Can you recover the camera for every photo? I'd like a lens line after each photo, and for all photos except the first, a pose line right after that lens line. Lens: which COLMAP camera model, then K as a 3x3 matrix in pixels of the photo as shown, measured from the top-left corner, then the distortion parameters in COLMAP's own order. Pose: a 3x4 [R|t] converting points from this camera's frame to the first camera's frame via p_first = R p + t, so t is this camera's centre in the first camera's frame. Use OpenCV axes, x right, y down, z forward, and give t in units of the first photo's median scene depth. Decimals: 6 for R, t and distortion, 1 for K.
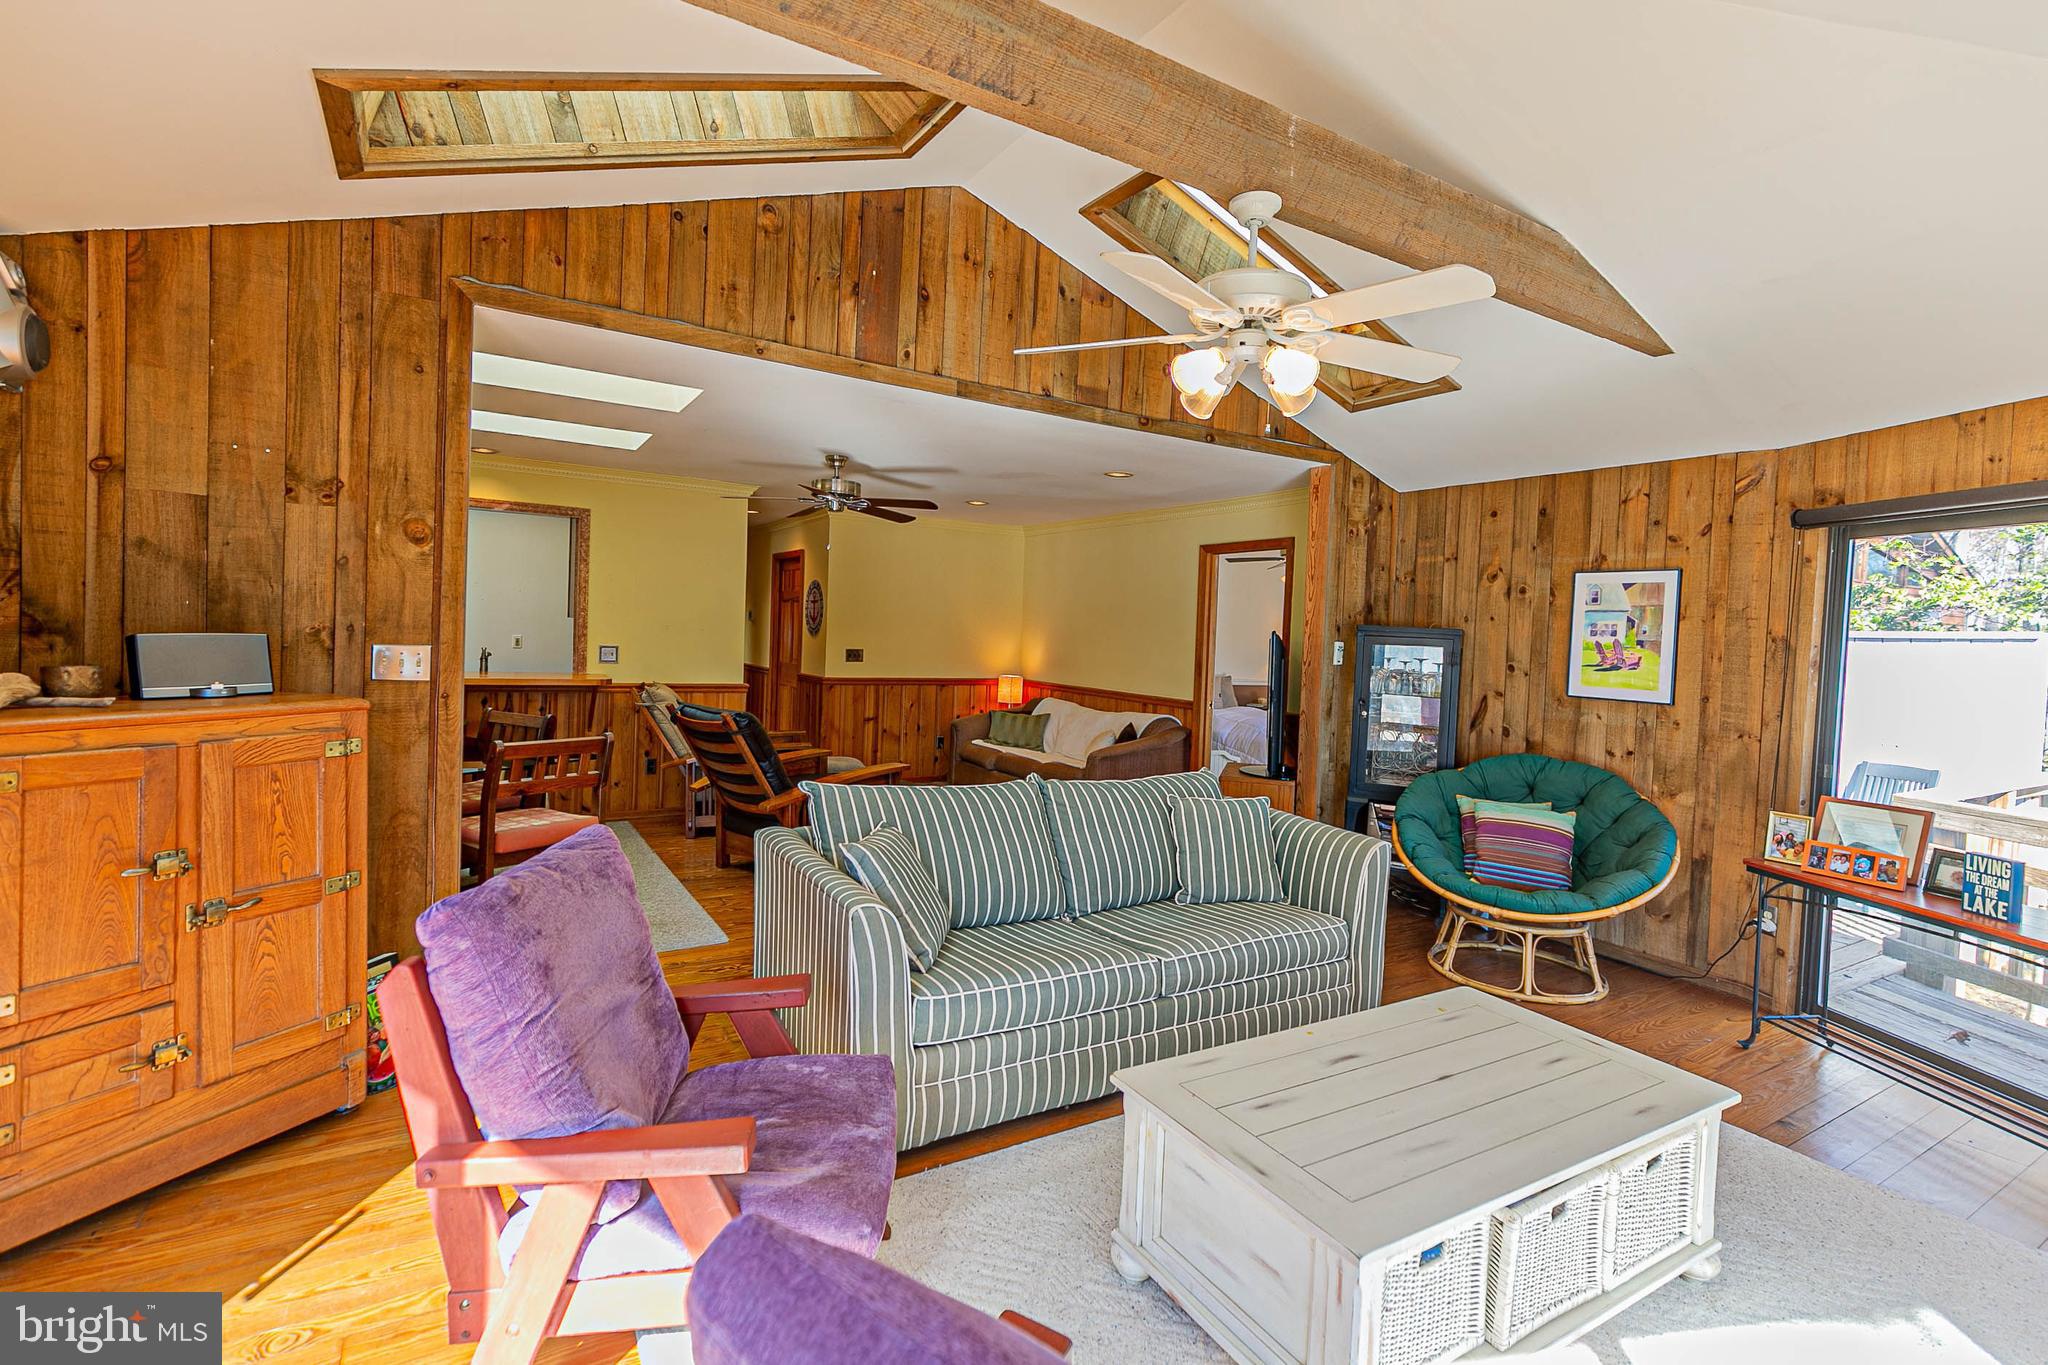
lens RADIAL K [[927.9, 0, 953.9], [0, 927.9, 656.7], [0, 0, 1]] dist [0.006265, -0.001472]
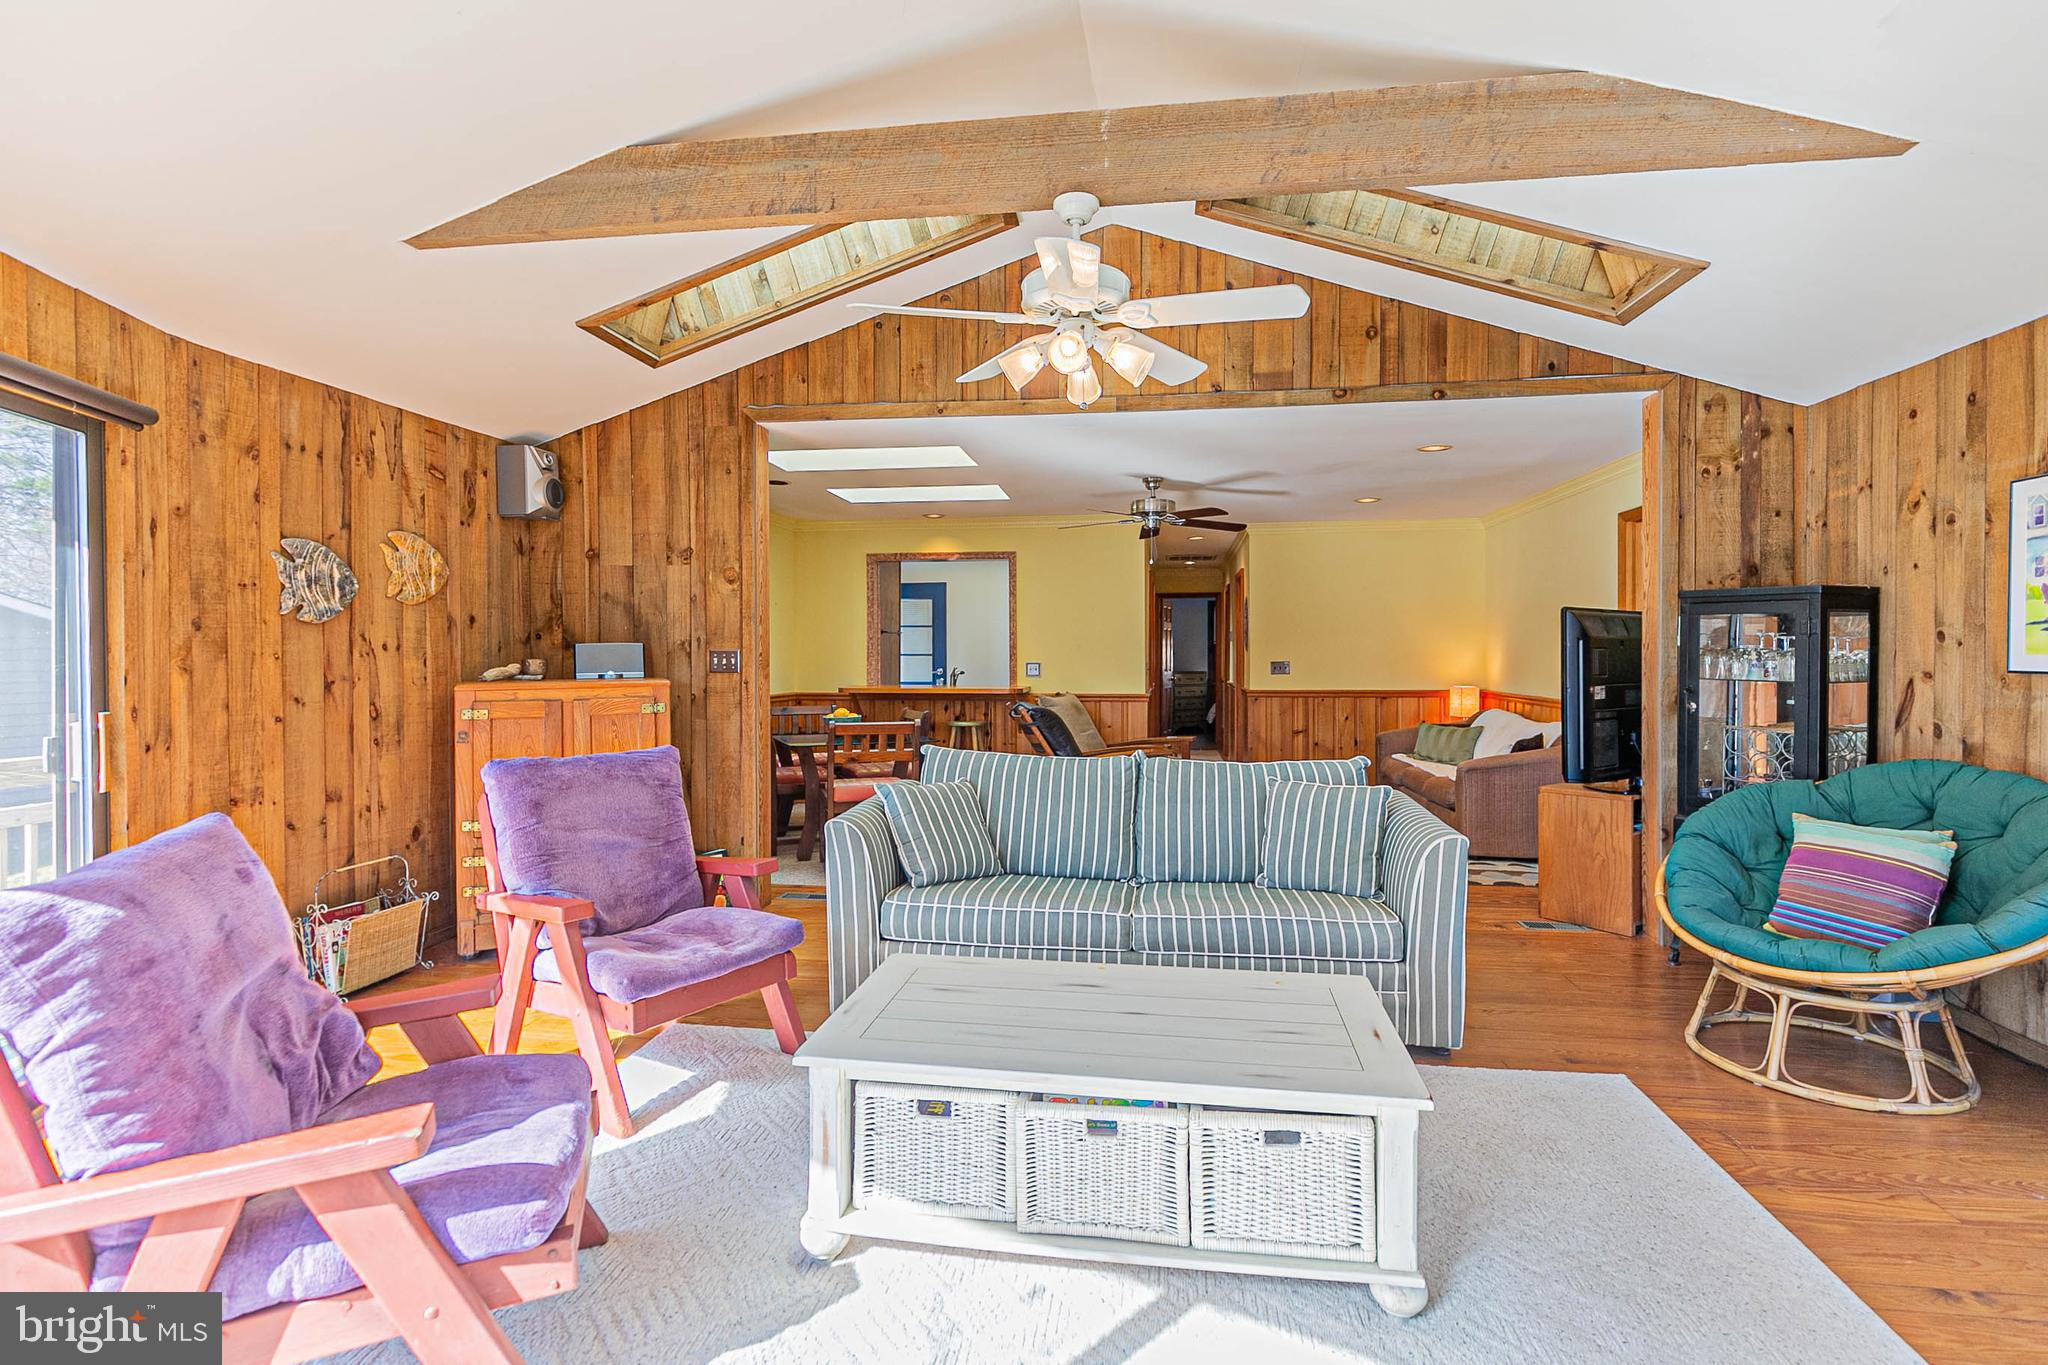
lens RADIAL K [[927.9, 0, 1019.8], [0, 927.9, 671.2], [0, 0, 1]] dist [0.006265, -0.001472]
pose [[0.787493, -0.028837, -0.615648, 0.648061], [0.012275, 0.999441, -0.031113, 0.067270], [0.616201, 0.016944, 0.787407, 0.073536]]
